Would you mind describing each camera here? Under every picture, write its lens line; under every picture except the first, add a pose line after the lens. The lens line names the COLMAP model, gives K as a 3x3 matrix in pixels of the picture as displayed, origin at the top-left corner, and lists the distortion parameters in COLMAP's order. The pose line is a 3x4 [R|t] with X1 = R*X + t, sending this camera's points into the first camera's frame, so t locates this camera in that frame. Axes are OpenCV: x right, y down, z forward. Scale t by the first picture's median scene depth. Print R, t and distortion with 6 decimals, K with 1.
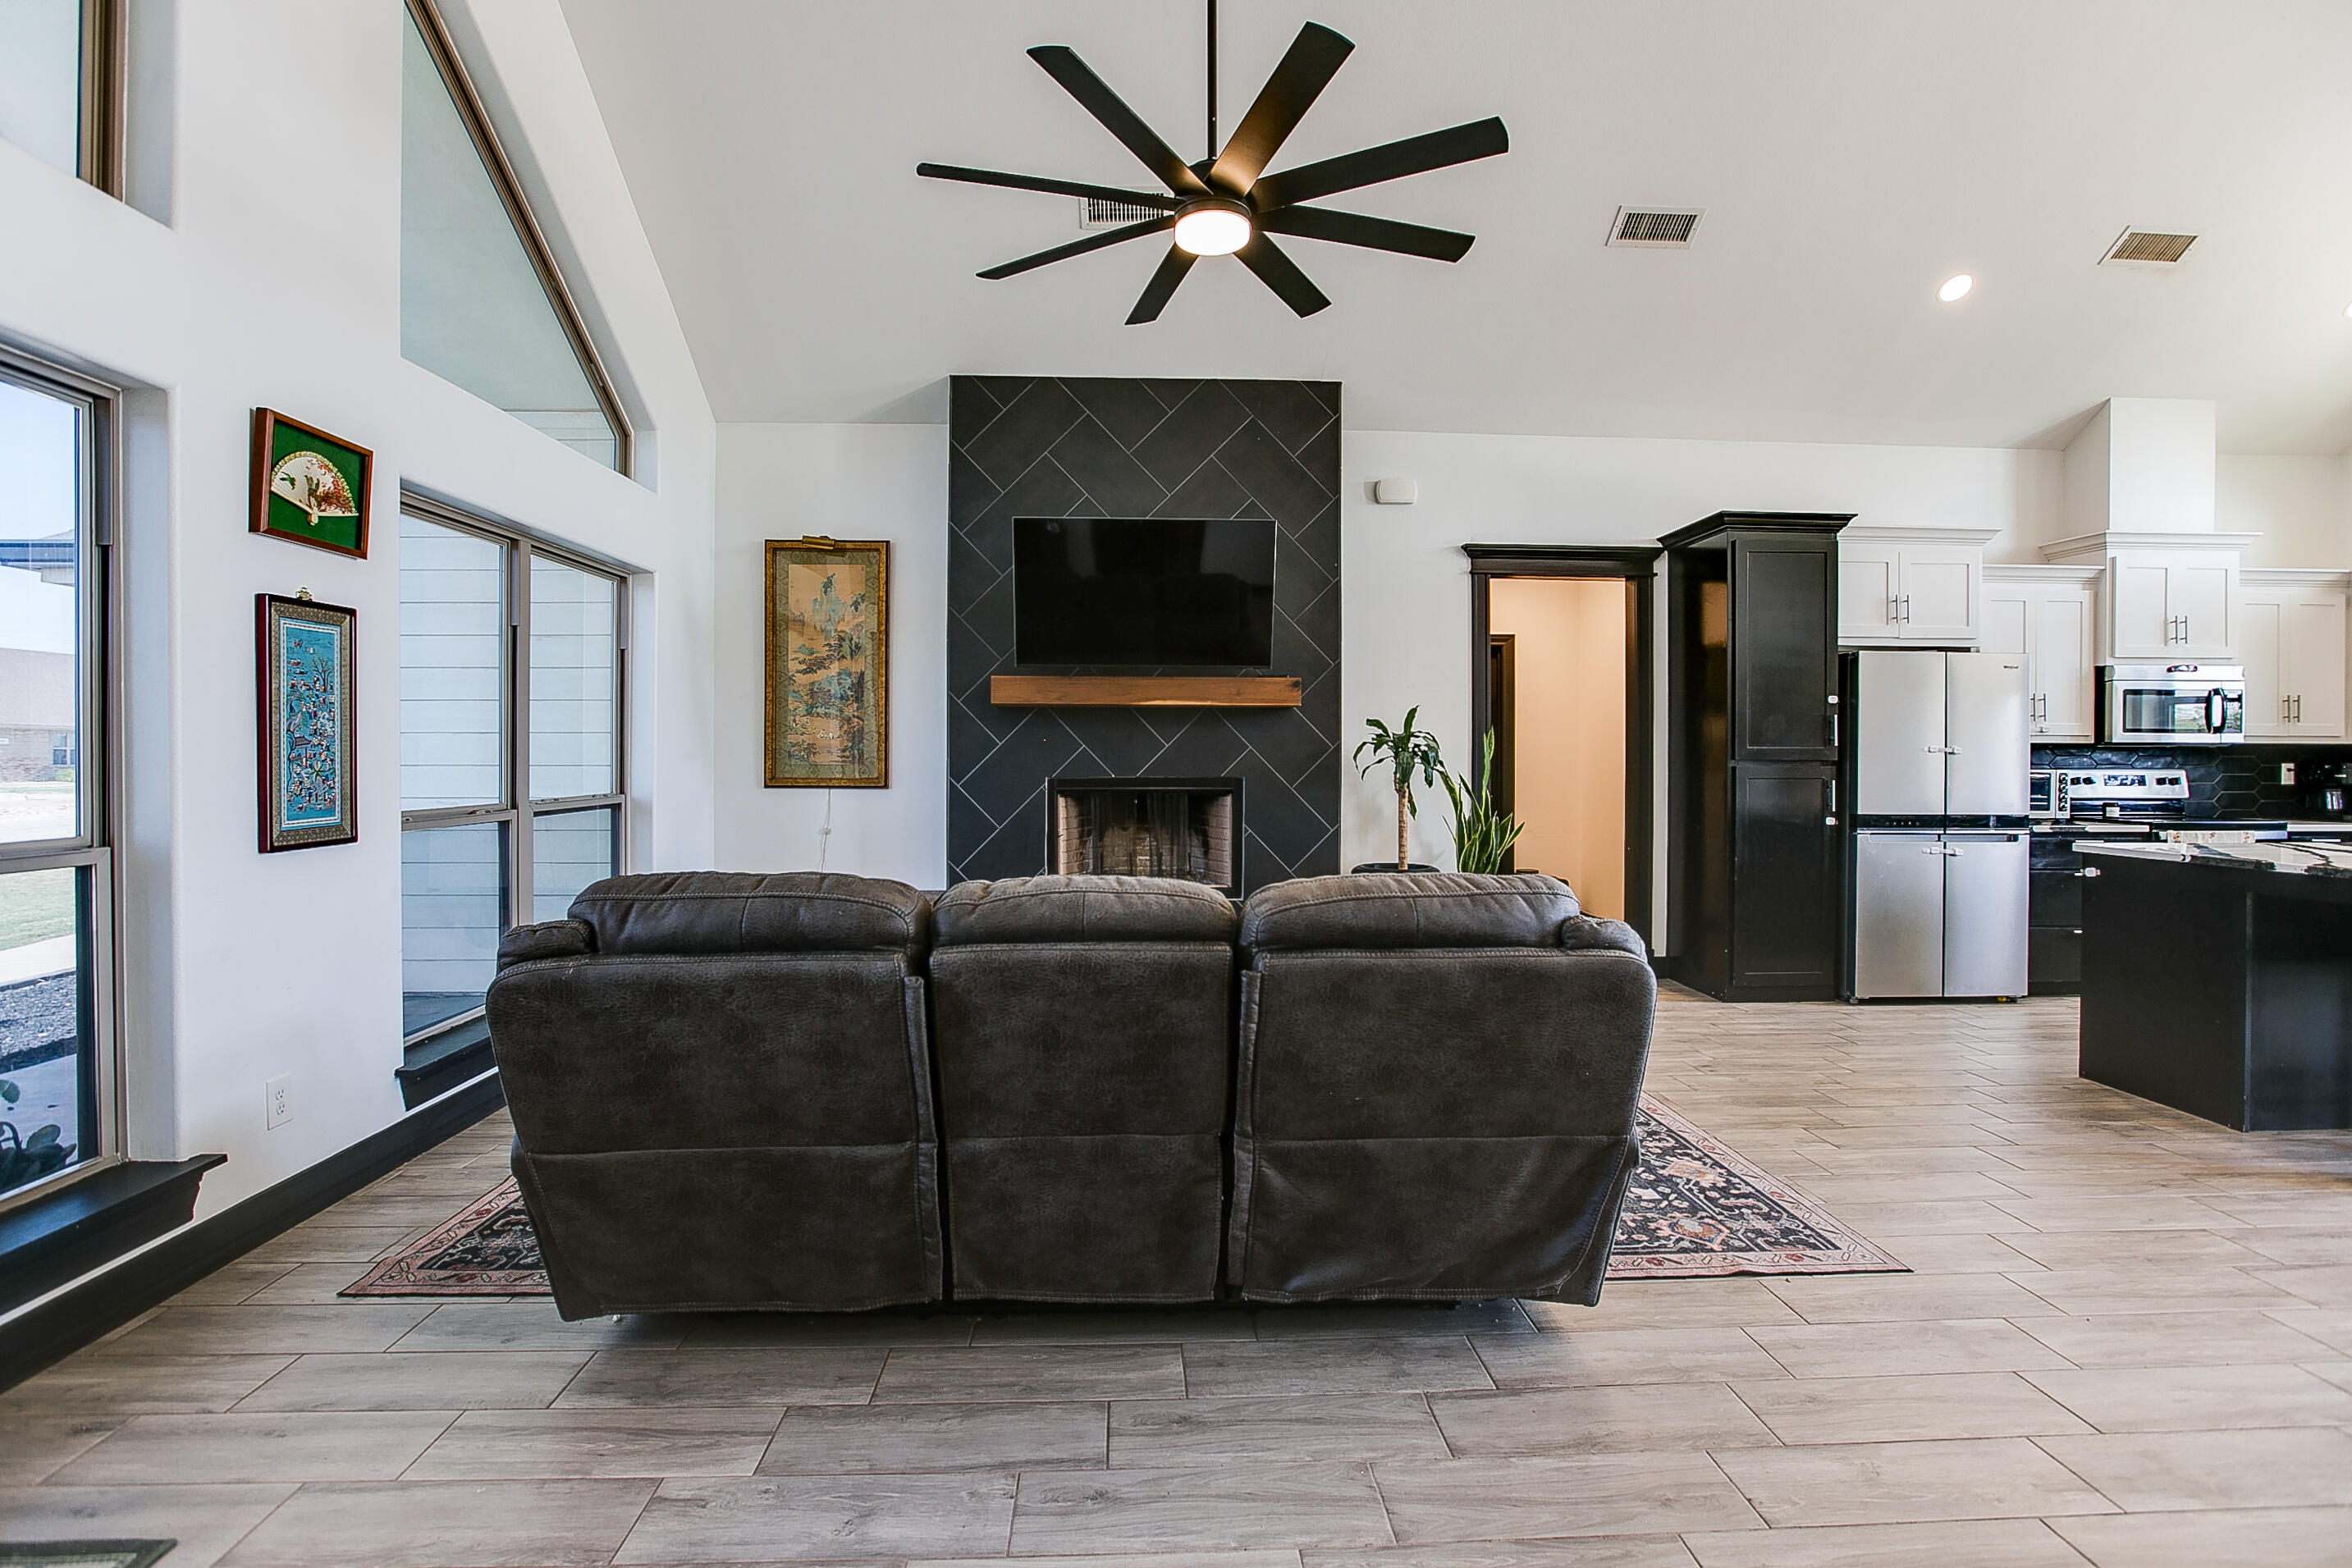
lens RADIAL K [[1102.5, 0, 1171.7], [0, 1102.5, 767.0], [0, 0, 1]] dist [-0.037238, 0.006822]
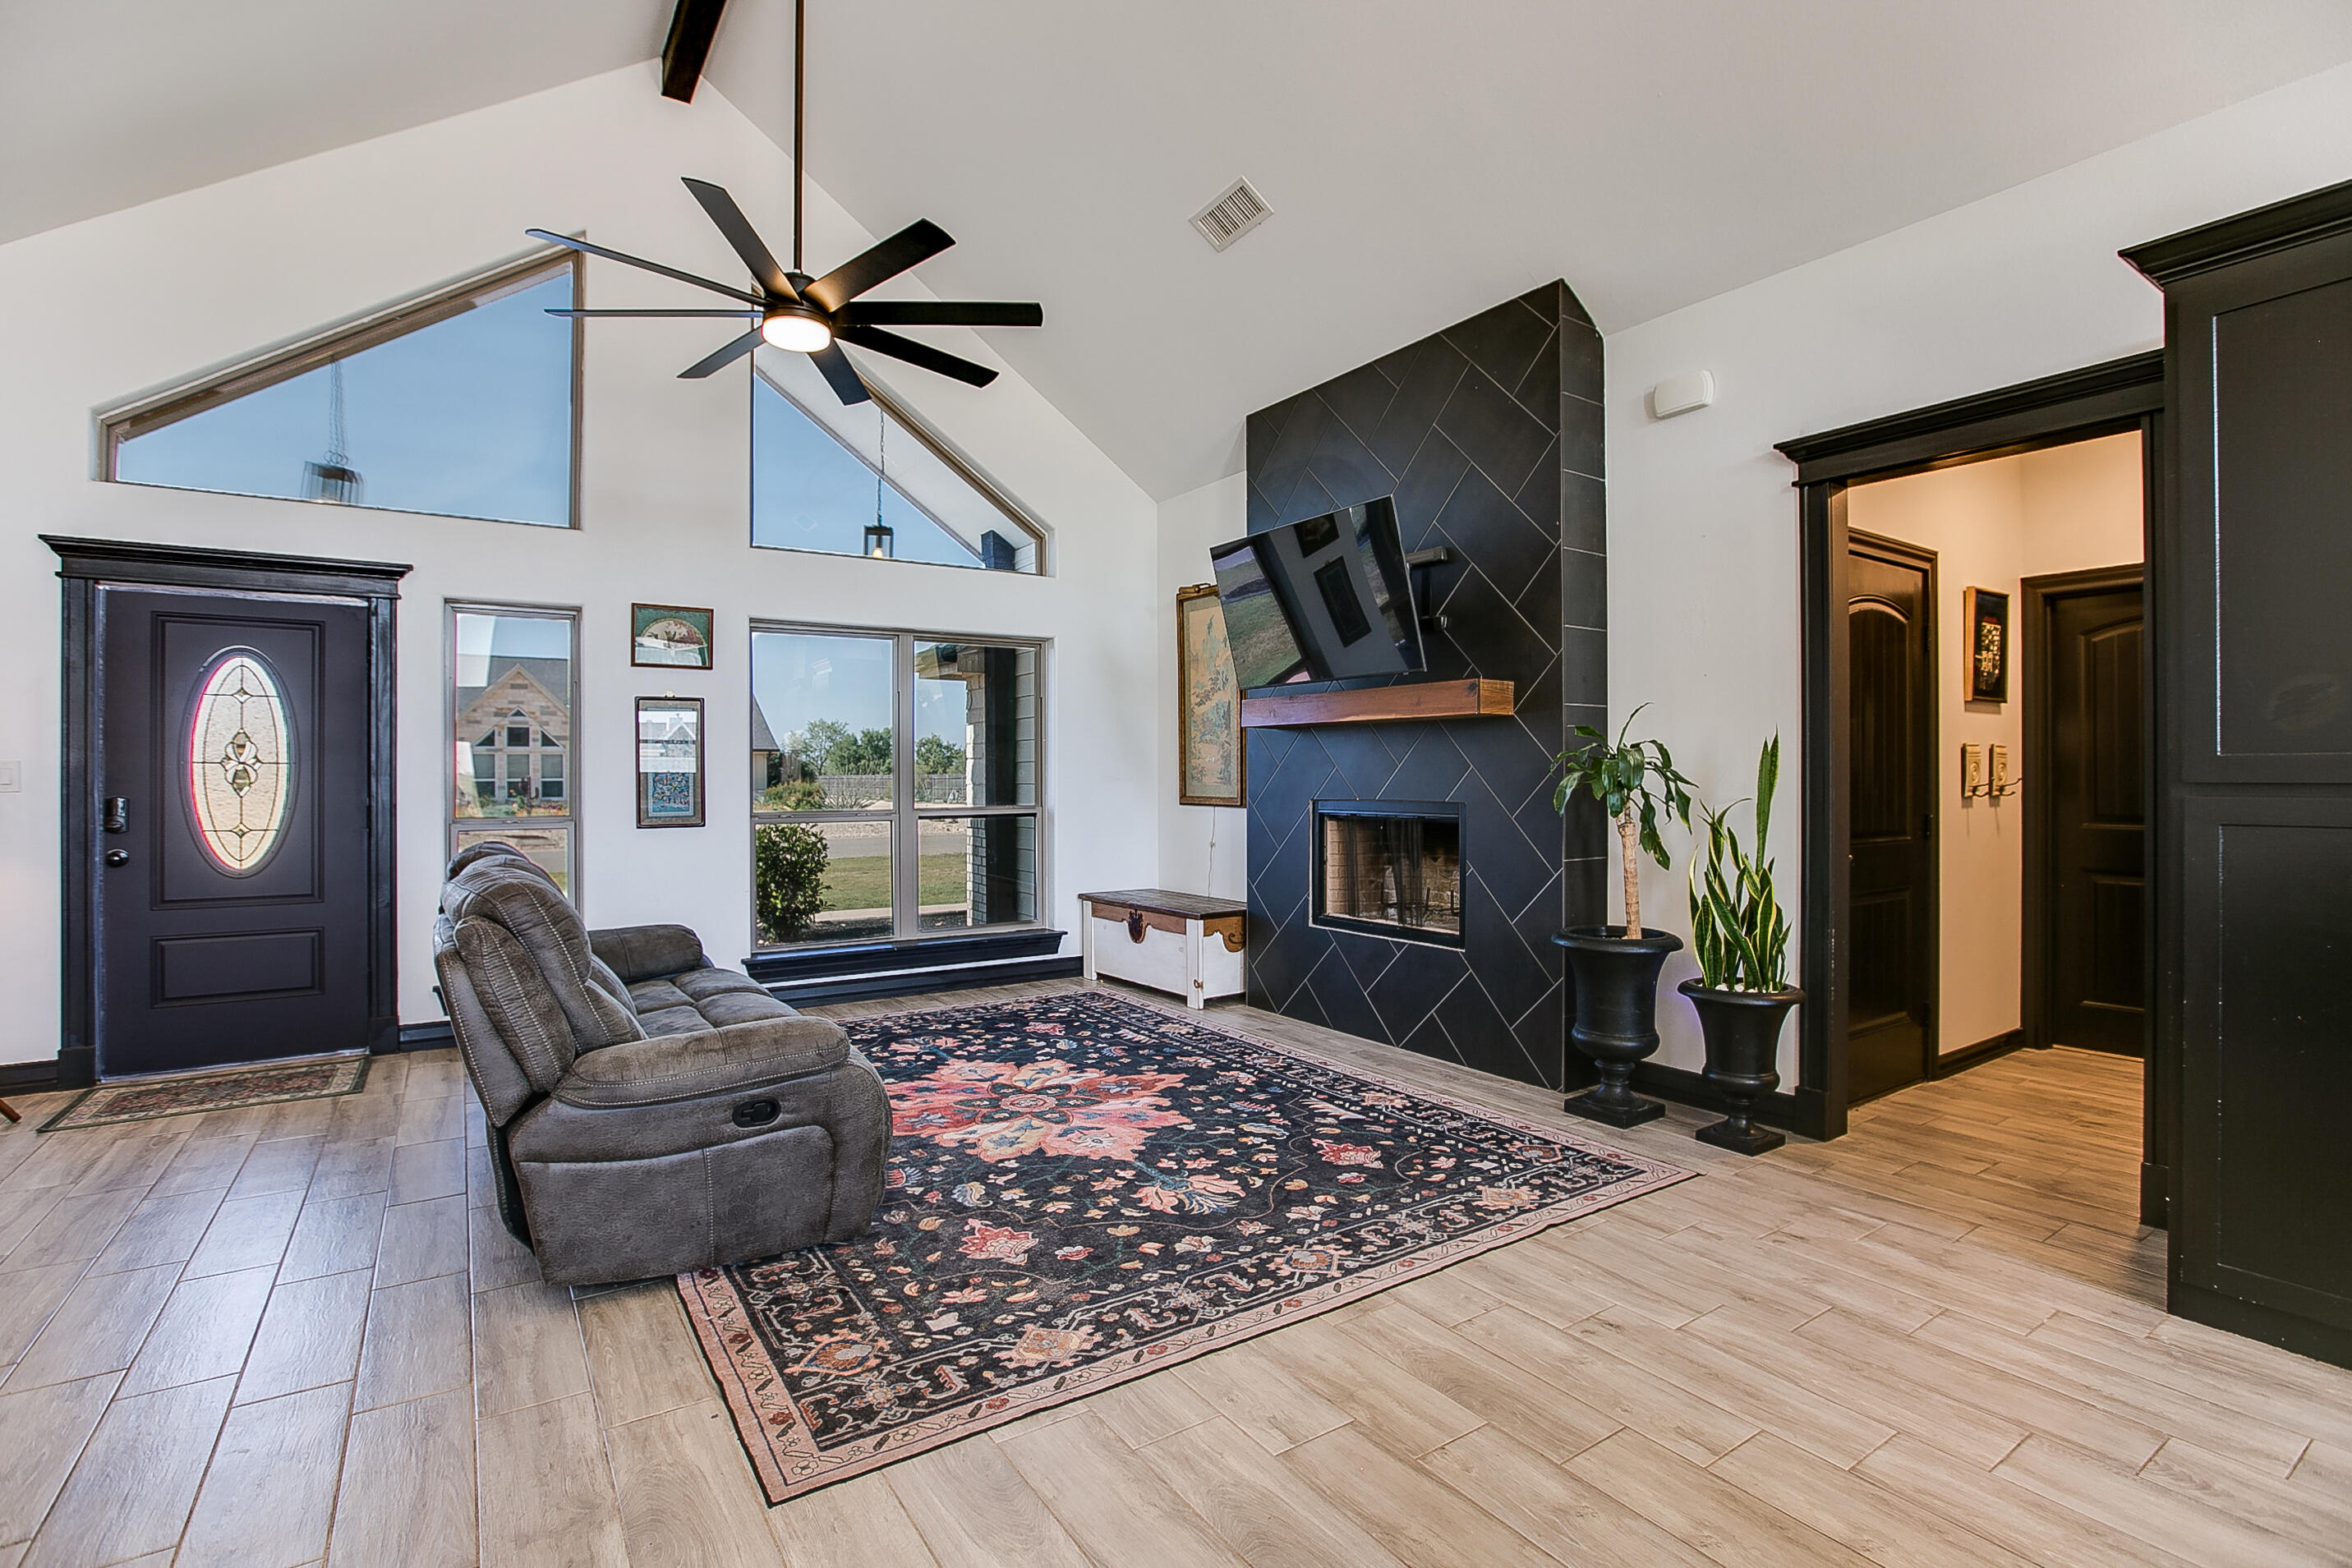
lens RADIAL K [[1102.5, 0, 1168.4], [0, 1102.5, 778.5], [0, 0, 1]] dist [-0.037238, 0.006822]
pose [[0.511679, 0.000687, -0.859177, 1.174907], [-0.006173, 0.999977, -0.002876, -0.009656], [0.859155, 0.006775, 0.511671, 0.702704]]
